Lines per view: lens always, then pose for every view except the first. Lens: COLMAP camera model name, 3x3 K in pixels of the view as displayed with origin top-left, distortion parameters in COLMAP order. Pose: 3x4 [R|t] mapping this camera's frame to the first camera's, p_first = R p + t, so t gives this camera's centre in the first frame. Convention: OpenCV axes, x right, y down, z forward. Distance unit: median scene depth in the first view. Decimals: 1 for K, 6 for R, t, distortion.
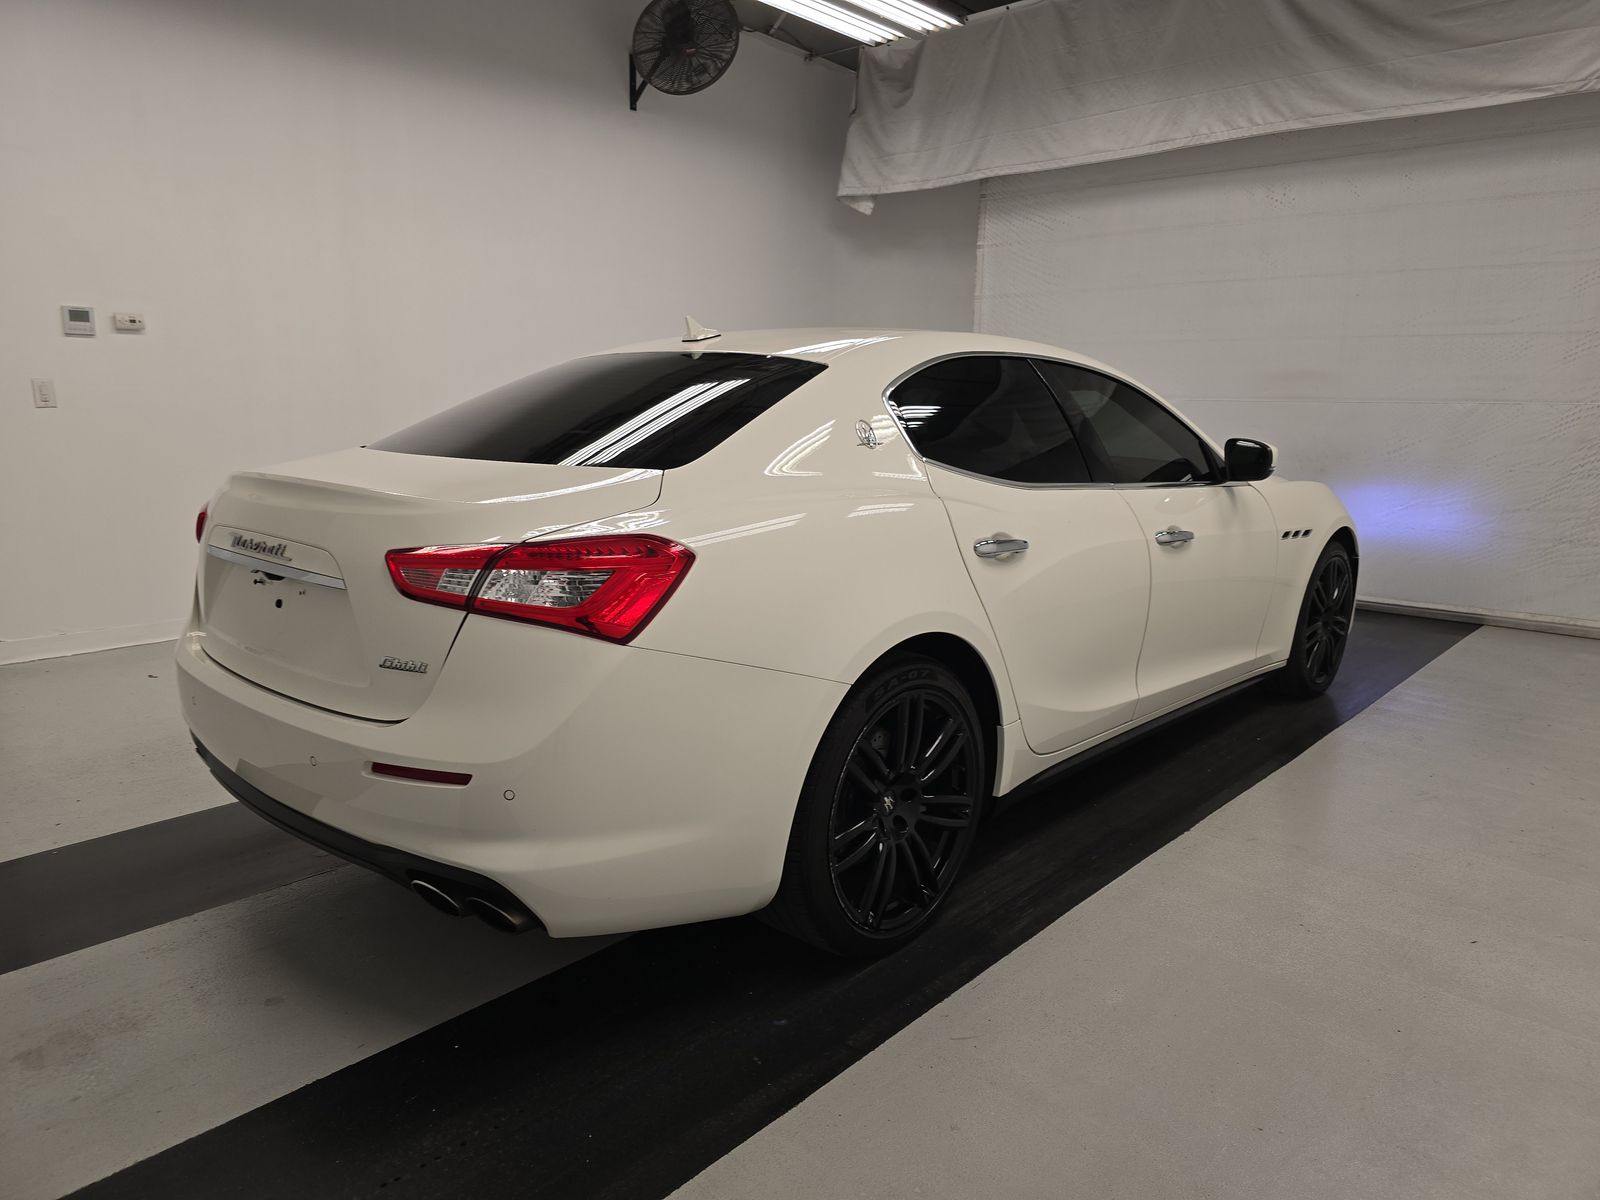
lens RADIAL K [[1069.7, 0, 788.7], [0, 1069.7, 600.2], [0, 0, 1]] dist [0.048572, -0.040026]
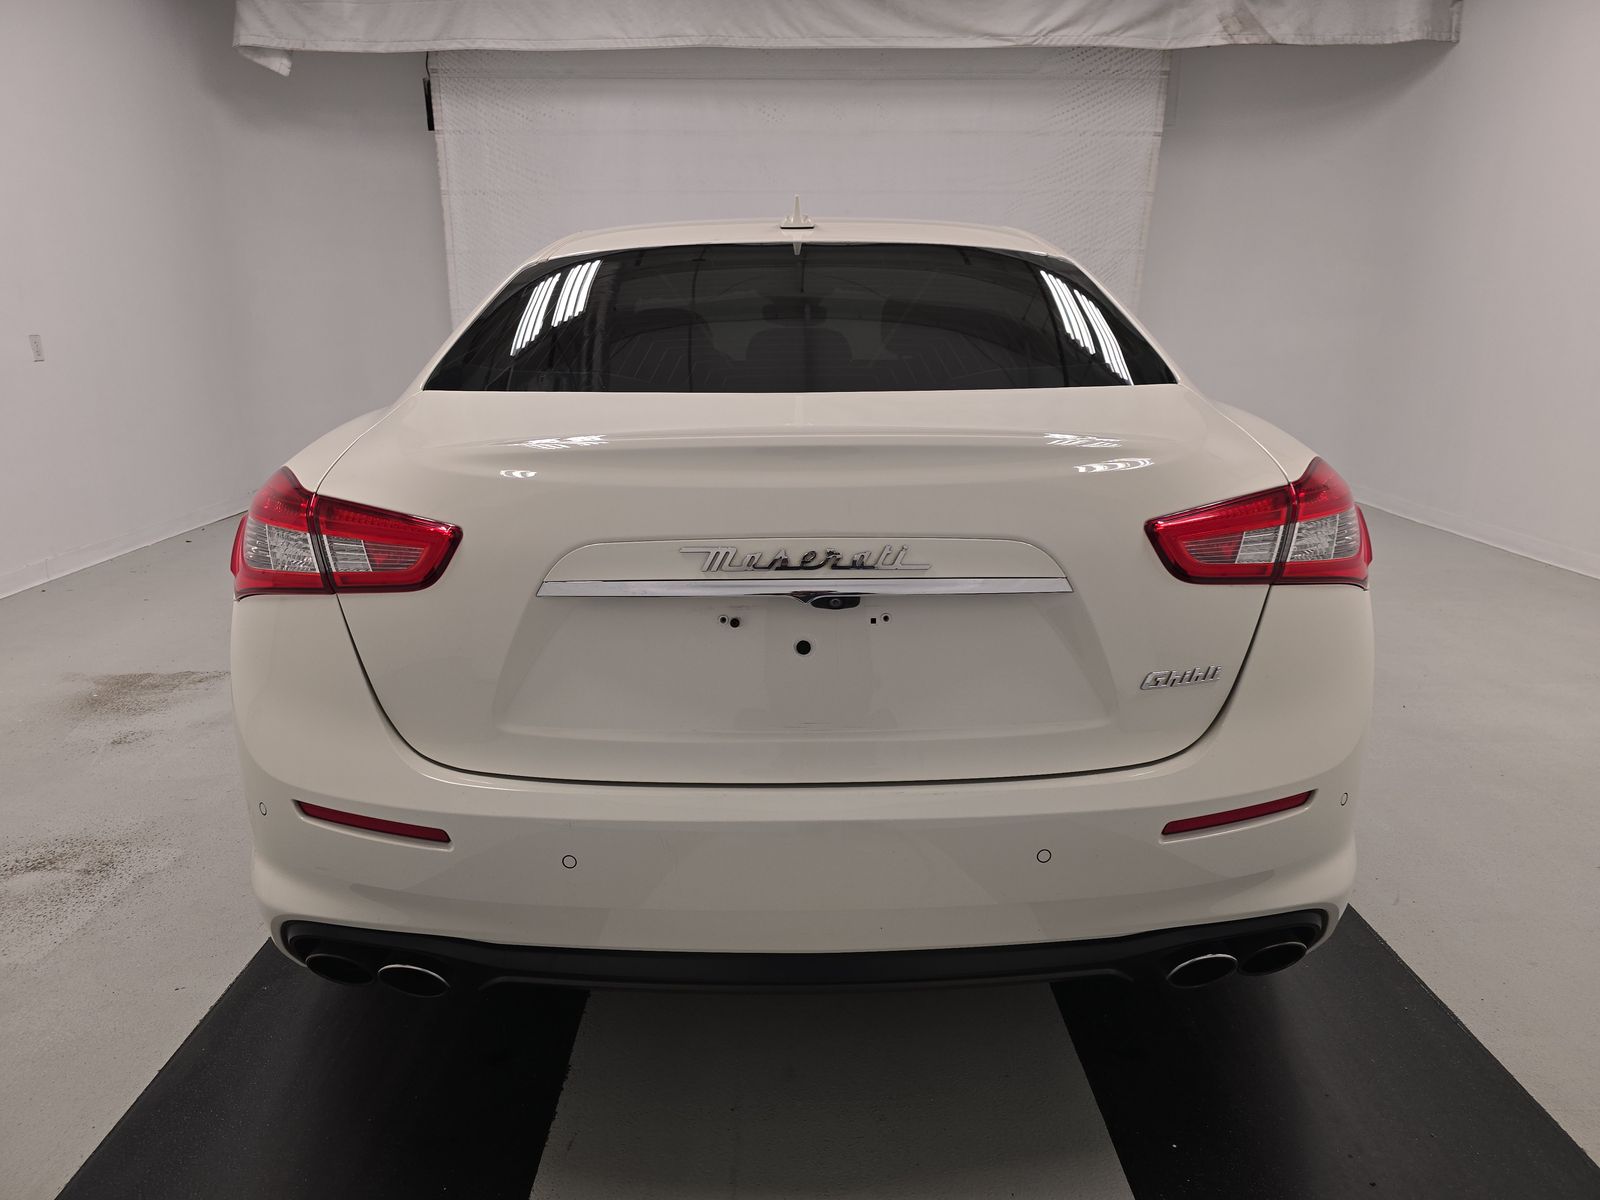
lens RADIAL K [[1069.7, 0, 794.5], [0, 1069.7, 611.4], [0, 0, 1]] dist [0.048572, -0.040026]
pose [[0.737828, -0.196406, 0.645782, -0.318242], [0.142538, 0.980491, 0.135349, -0.036761], [-0.659767, -0.007816, 0.751430, 0.203819]]
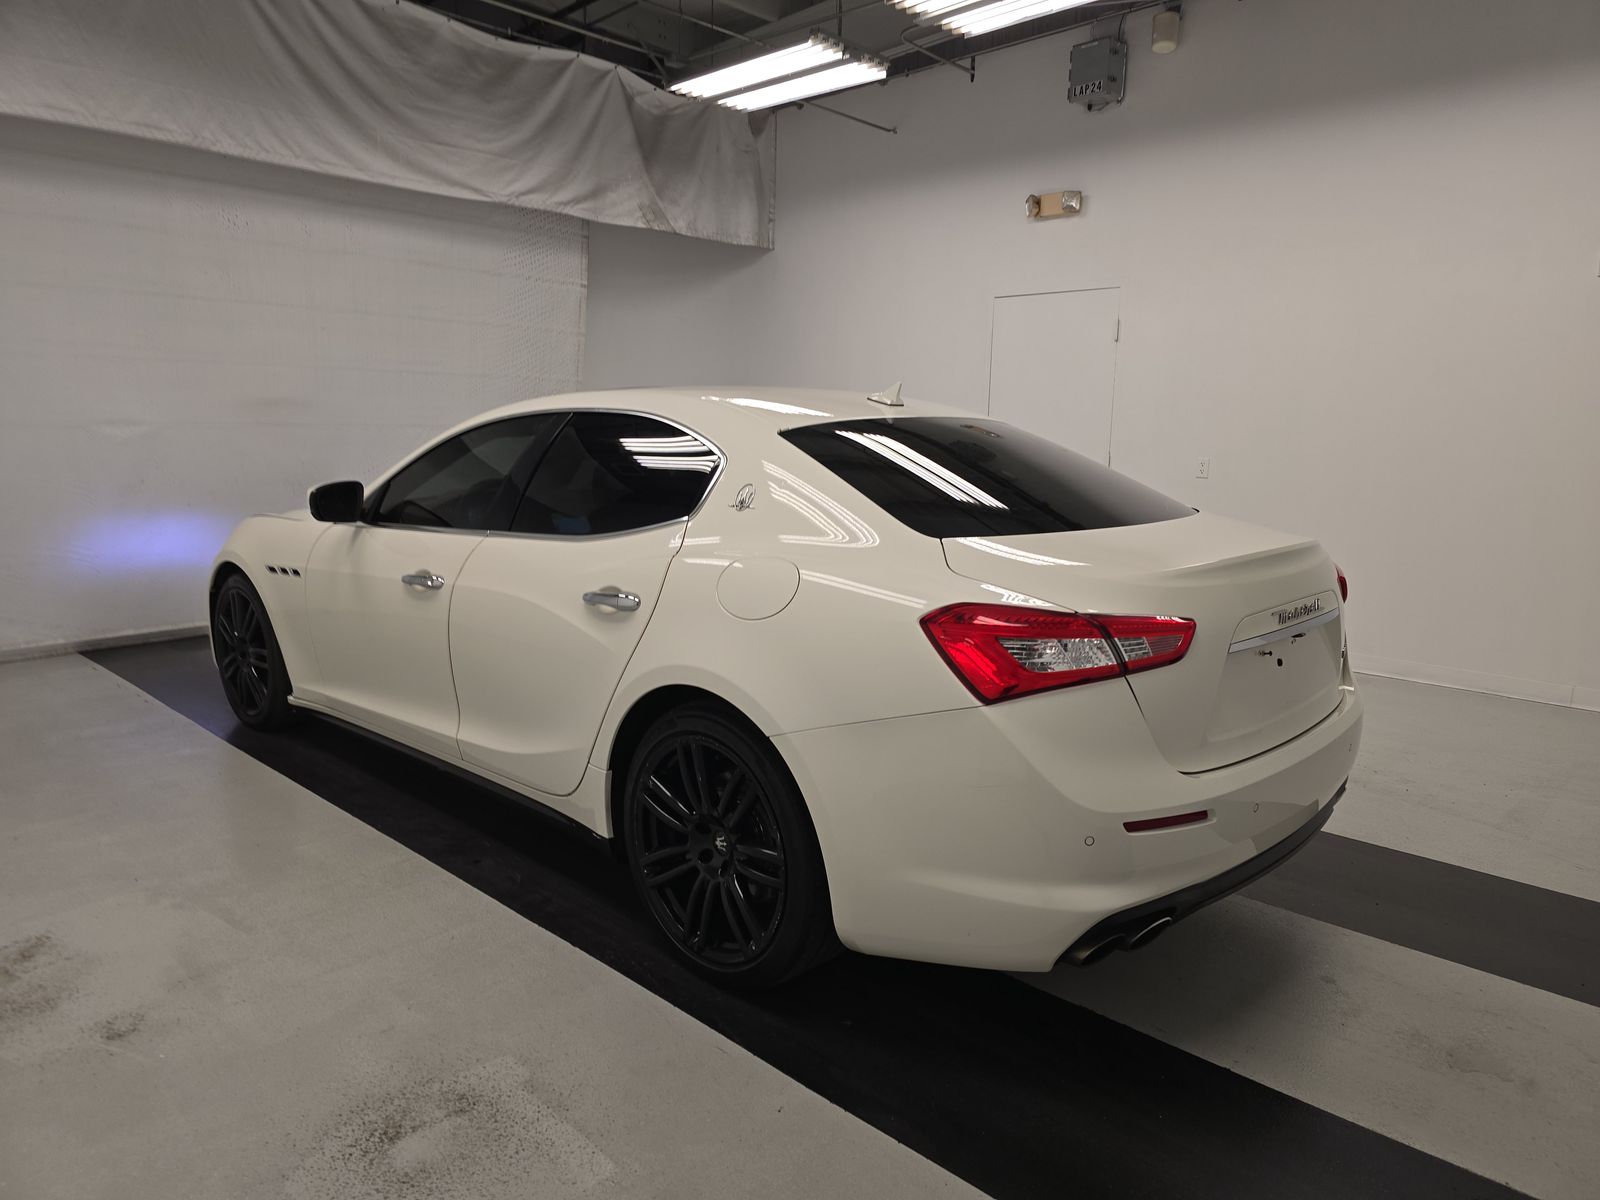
lens RADIAL K [[1069.7, 0, 805.6], [0, 1069.7, 590.0], [0, 0, 1]] dist [0.048572, -0.040026]
pose [[0.014076, -0.177354, 0.984046, -0.586543], [0.176764, 0.969085, 0.172129, -0.130799], [-0.984153, 0.171521, 0.044991, 0.529791]]
